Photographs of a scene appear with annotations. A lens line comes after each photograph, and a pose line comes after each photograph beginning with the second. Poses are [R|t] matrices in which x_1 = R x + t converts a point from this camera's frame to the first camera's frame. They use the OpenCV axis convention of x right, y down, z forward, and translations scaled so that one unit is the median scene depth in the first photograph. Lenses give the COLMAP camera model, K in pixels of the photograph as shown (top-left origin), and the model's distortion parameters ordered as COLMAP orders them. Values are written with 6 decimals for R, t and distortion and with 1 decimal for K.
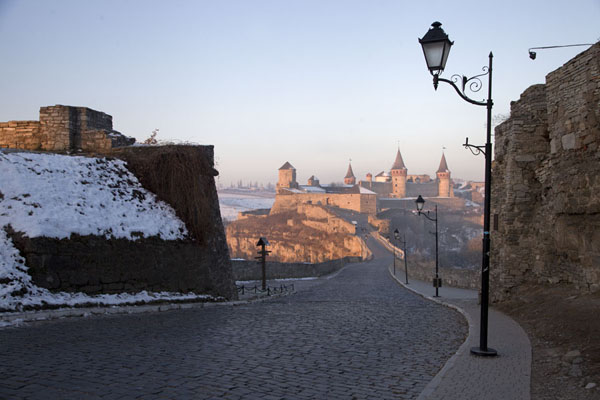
lens RADIAL K [[547.4, 0, 299.1], [0, 547.4, 200.2], [0, 0, 1]] dist [-0.001025, 0.000000]
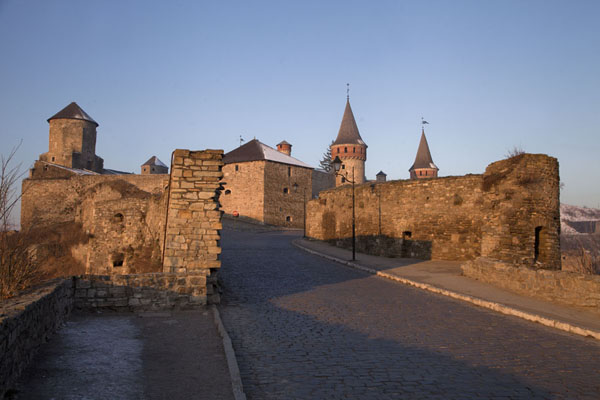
lens RADIAL K [[601.6, 0, 299.9], [0, 601.6, 199.5], [0, 0, 1]] dist [-0.000652, 0.000000]
pose [[0.983836, 0.021685, 0.177756, 0.061076], [-0.005364, 0.995764, -0.091788, 0.035439], [-0.178993, 0.089350, 0.979785, 0.569382]]
